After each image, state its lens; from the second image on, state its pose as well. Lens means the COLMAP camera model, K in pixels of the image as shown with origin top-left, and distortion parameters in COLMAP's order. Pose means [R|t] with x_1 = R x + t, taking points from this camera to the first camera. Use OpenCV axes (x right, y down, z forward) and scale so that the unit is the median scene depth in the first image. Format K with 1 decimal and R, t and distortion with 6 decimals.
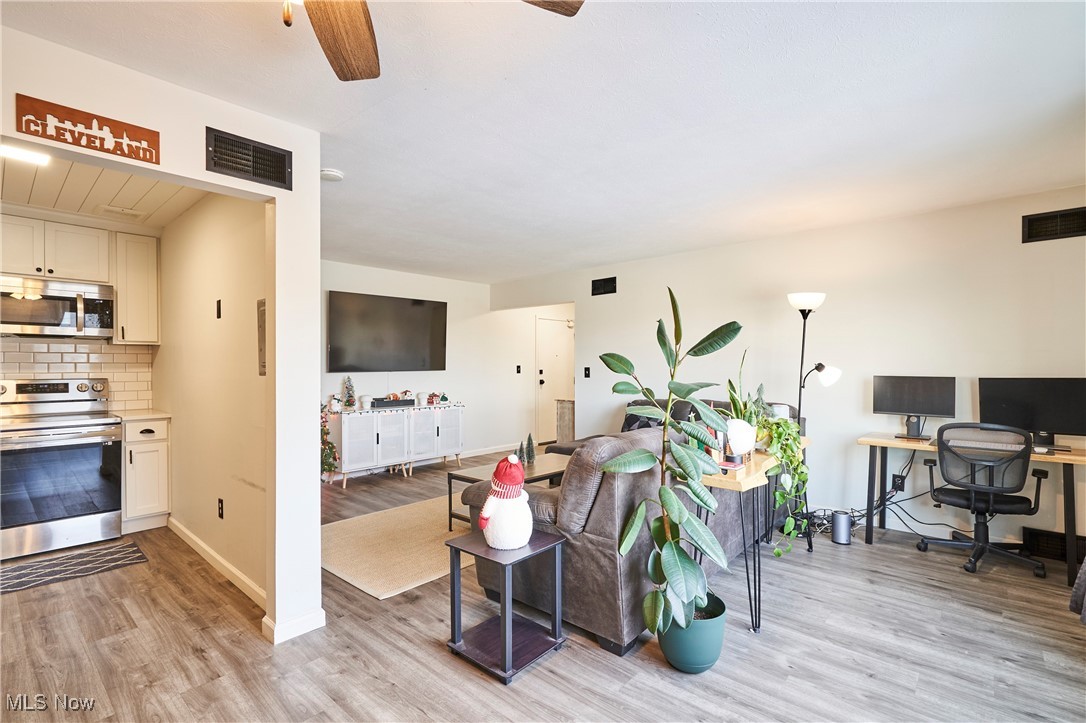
lens RADIAL K [[501.7, 0, 543.3], [0, 501.7, 363.4], [0, 0, 1]] dist [0.002493, 0.000390]
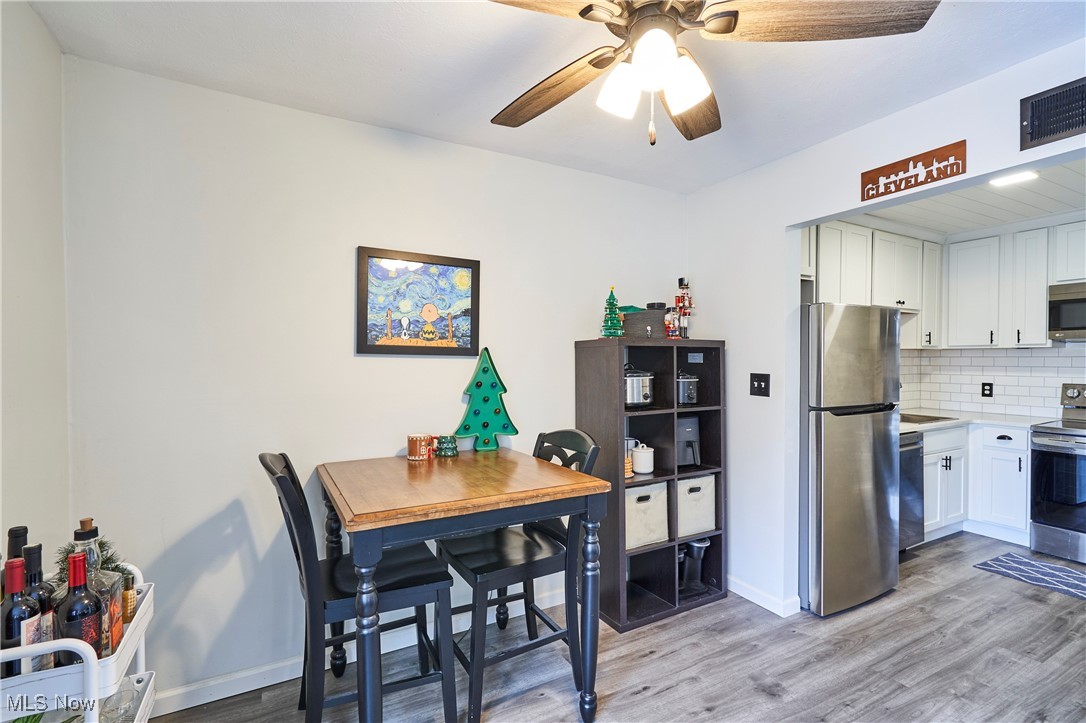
lens RADIAL K [[501.7, 0, 542.2], [0, 501.7, 363.9], [0, 0, 1]] dist [0.002493, 0.000390]
pose [[-0.330123, 0.006511, -0.943916, 0.326515], [0.002194, 0.999979, 0.006131, -0.023796], [0.943935, -0.000047, -0.330130, 0.411232]]
